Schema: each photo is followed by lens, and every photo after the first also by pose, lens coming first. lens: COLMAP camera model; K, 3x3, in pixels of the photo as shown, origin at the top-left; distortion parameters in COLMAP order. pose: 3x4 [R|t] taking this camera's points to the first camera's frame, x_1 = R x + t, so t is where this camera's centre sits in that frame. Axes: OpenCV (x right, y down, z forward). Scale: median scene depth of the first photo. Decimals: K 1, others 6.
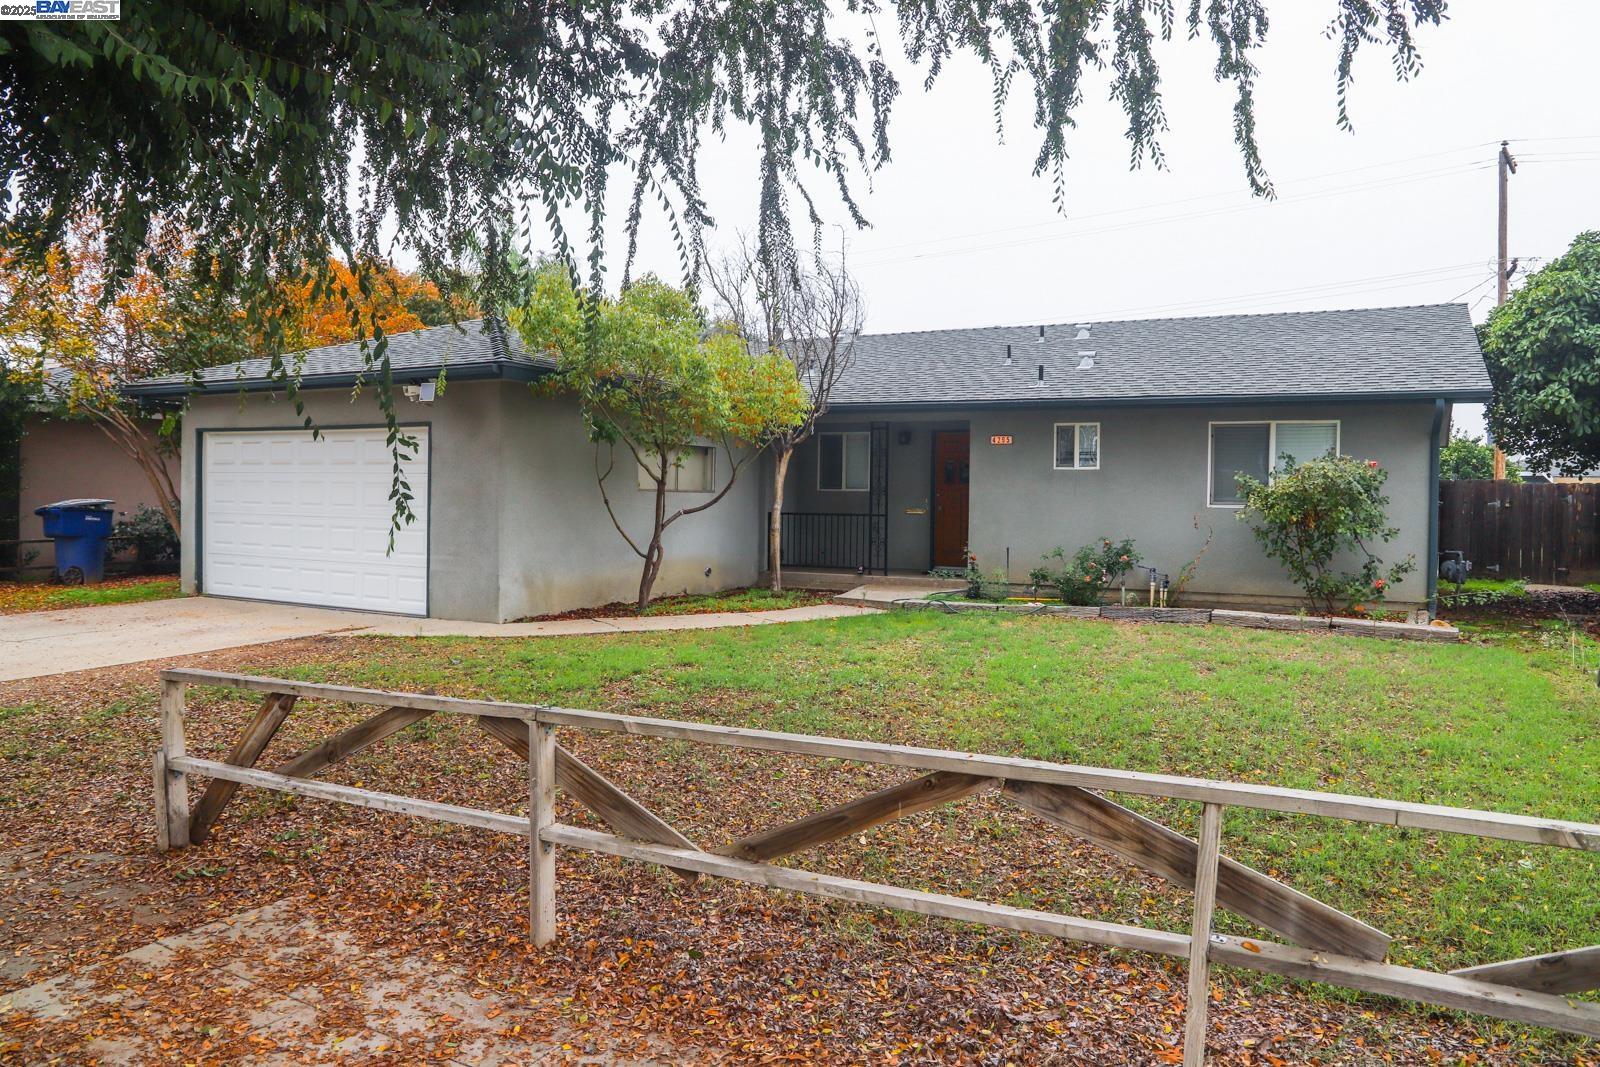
lens RADIAL K [[1171.6, 0, 810.3], [0, 1171.6, 516.2], [0, 0, 1]] dist [-0.134060, 0.107387]
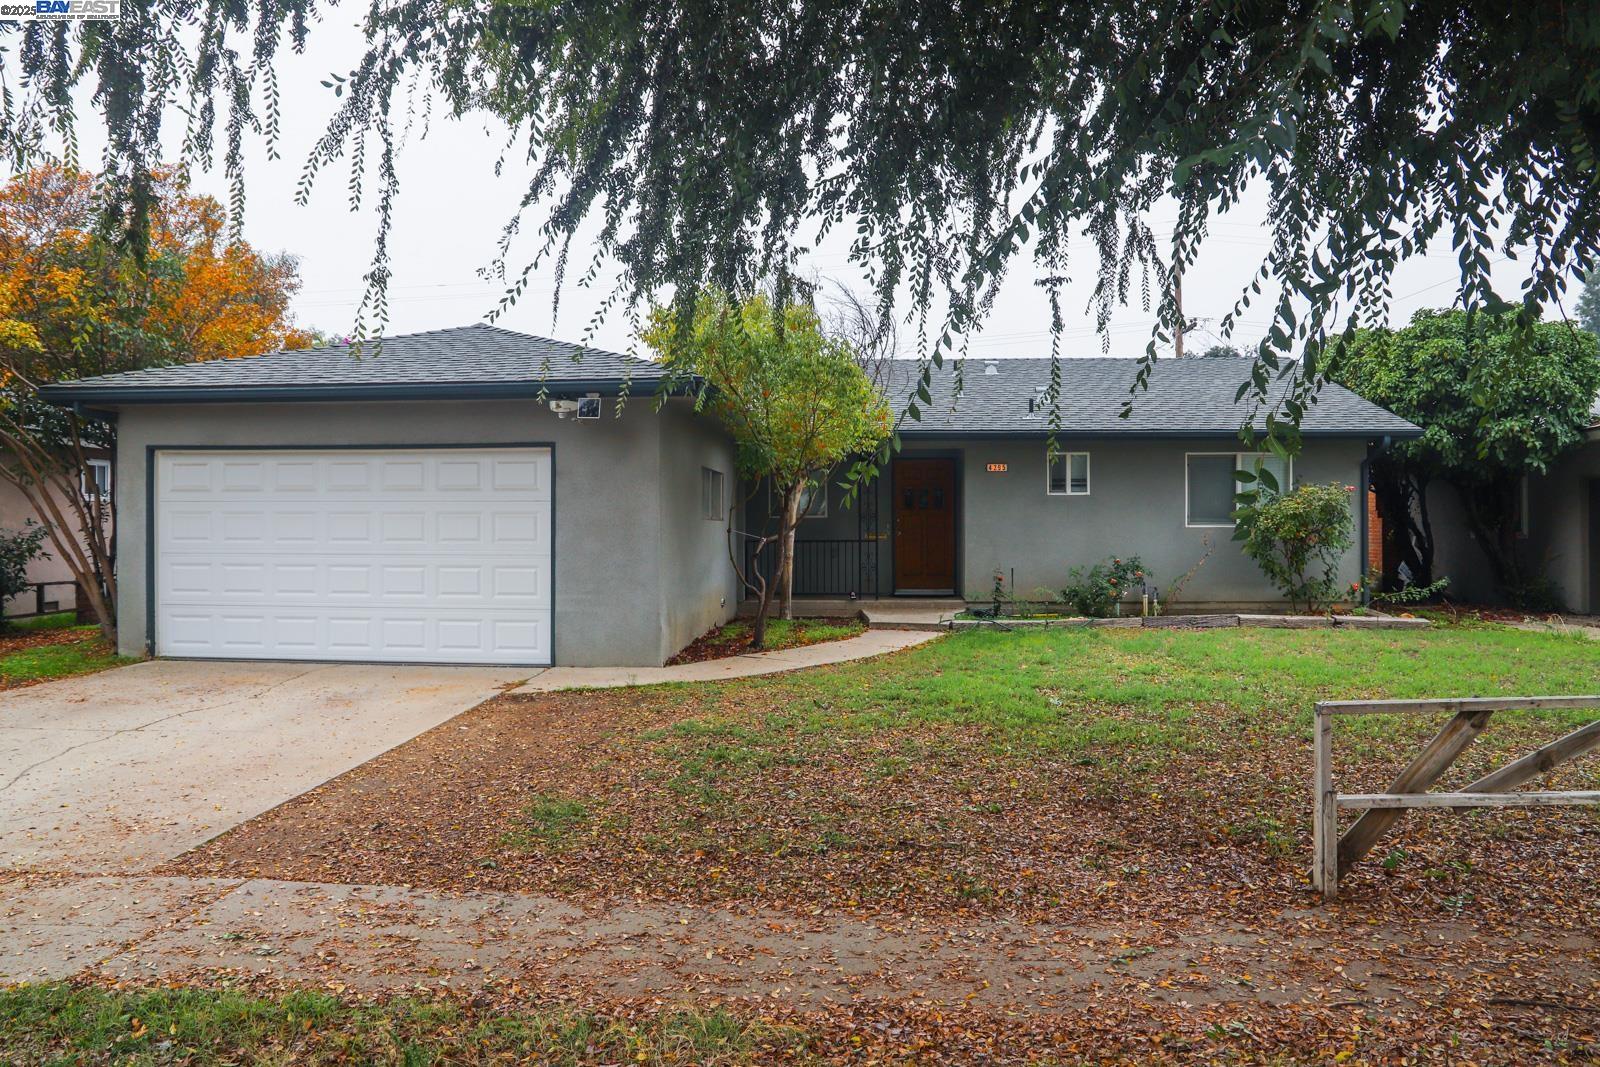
lens RADIAL K [[1171.6, 0, 810.3], [0, 1171.6, 516.2], [0, 0, 1]] dist [-0.134060, 0.107387]
pose [[0.910188, -0.010945, 0.414051, -0.473444], [0.020909, 0.999590, -0.019542, -0.003828], [-0.413668, 0.026444, 0.910044, 0.109063]]
